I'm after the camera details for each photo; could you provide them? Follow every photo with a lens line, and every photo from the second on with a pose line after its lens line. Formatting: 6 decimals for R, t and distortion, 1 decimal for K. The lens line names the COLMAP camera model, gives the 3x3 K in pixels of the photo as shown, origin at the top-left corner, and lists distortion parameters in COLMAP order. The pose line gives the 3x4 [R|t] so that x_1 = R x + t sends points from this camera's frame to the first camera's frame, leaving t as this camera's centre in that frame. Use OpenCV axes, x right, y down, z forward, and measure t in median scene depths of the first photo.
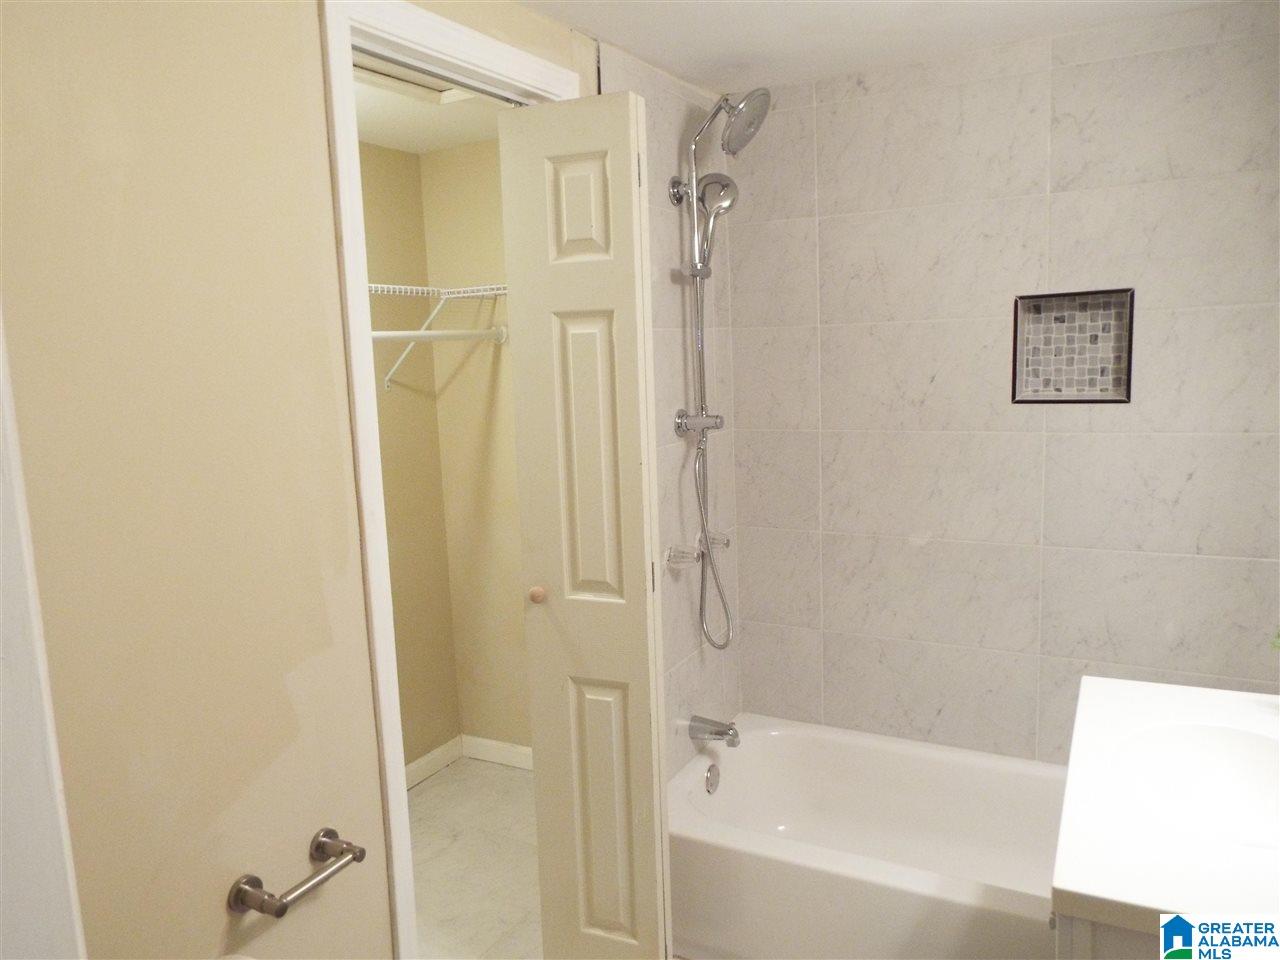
lens RADIAL K [[936.5, 0, 640.8], [0, 936.5, 484.9], [0, 0, 1]] dist [-0.012272, 0.003072]
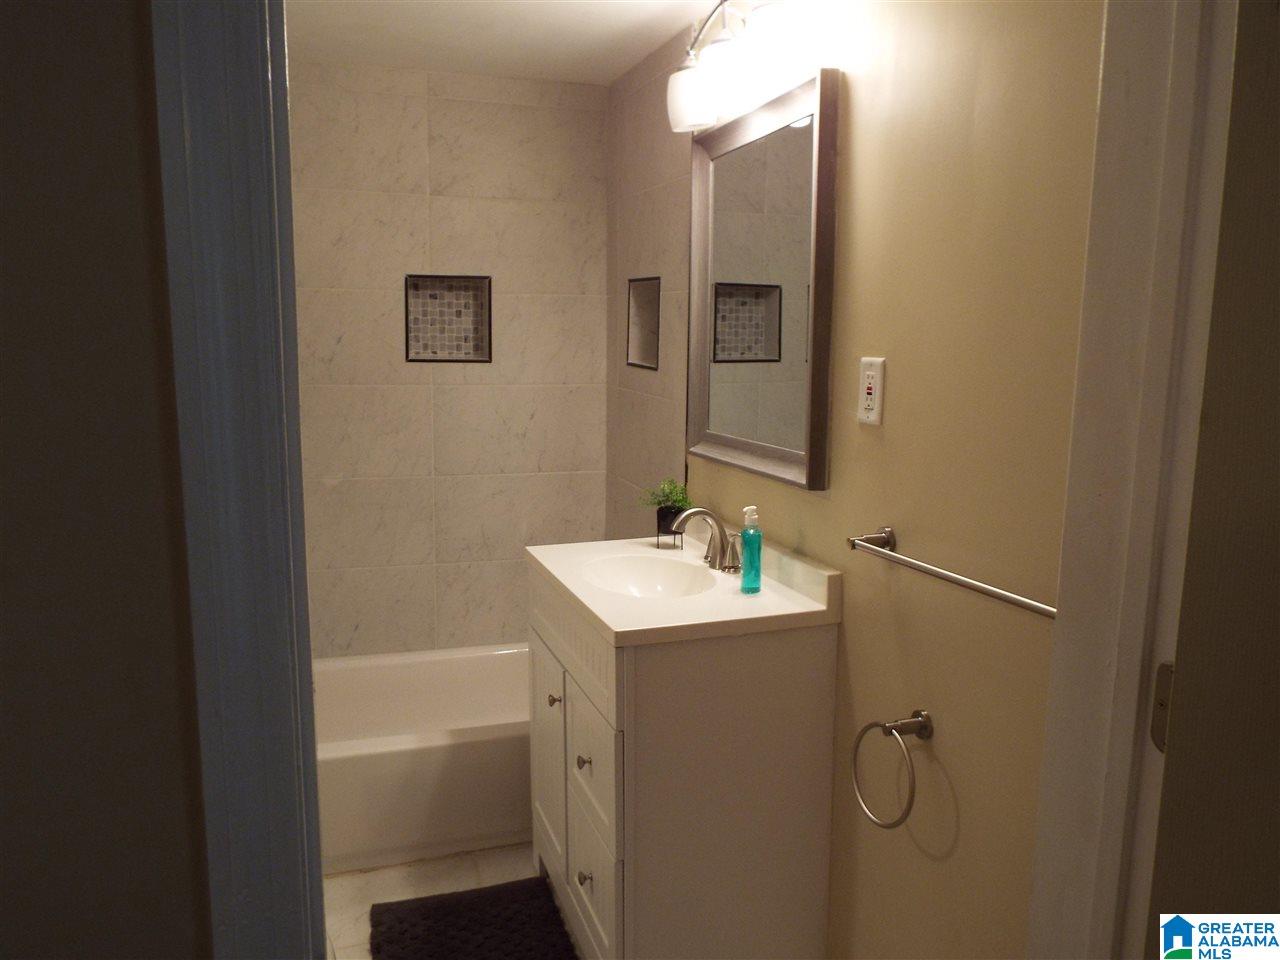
lens RADIAL K [[936.5, 0, 640.8], [0, 936.5, 484.9], [0, 0, 1]] dist [-0.012272, 0.003072]
pose [[0.690814, -0.065292, 0.720079, -0.287671], [0.059860, 0.997660, 0.033035, 0.052466], [-0.720551, 0.020283, 0.693106, -0.074401]]
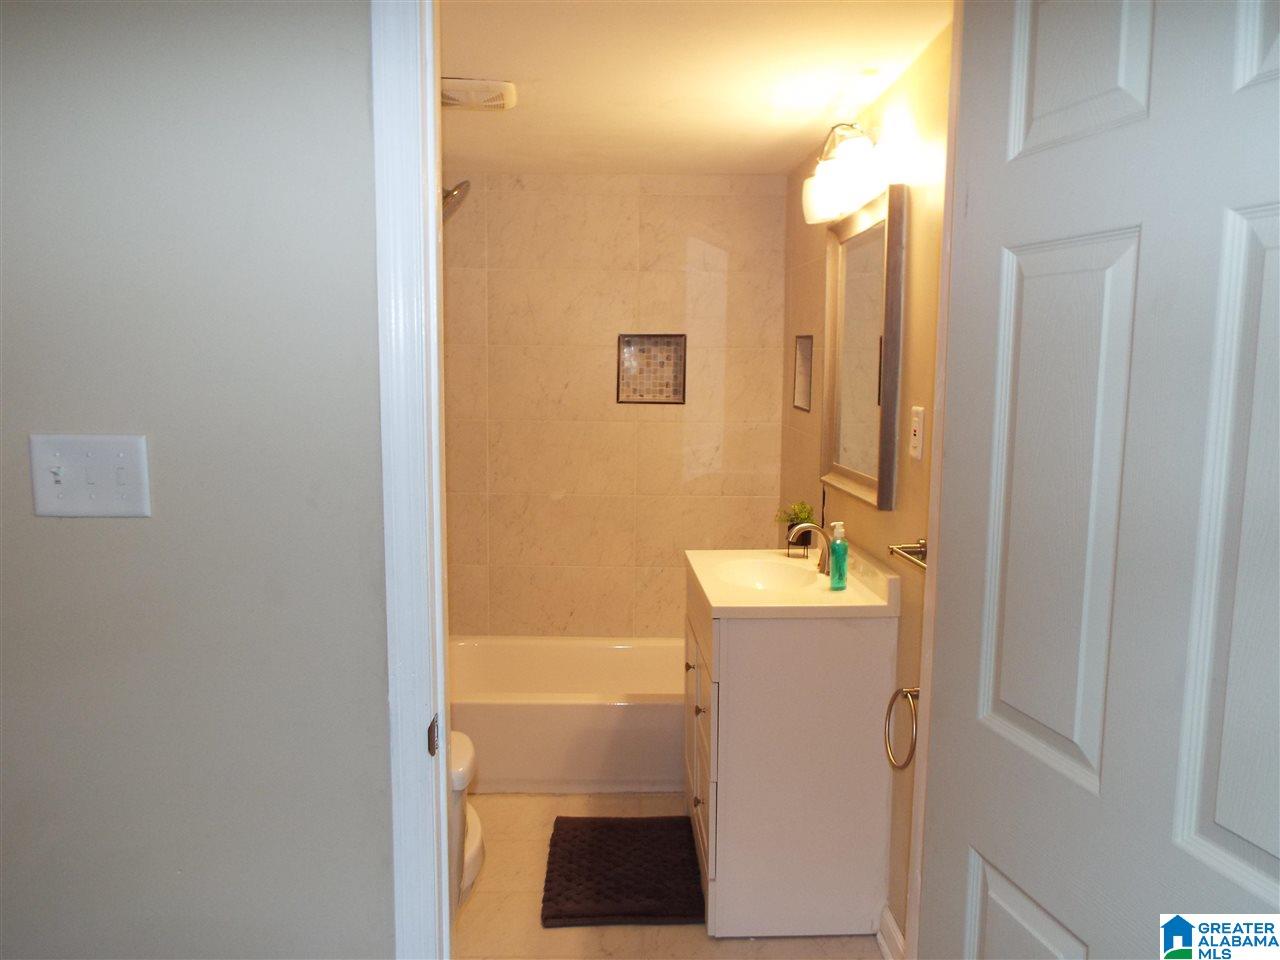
lens RADIAL K [[936.5, 0, 640.8], [0, 936.5, 484.9], [0, 0, 1]] dist [-0.012272, 0.003072]
pose [[0.870122, -0.012790, 0.492671, -0.332296], [0.023792, 0.999588, -0.016071, 0.073533], [-0.492262, 0.025705, 0.870067, -0.361995]]
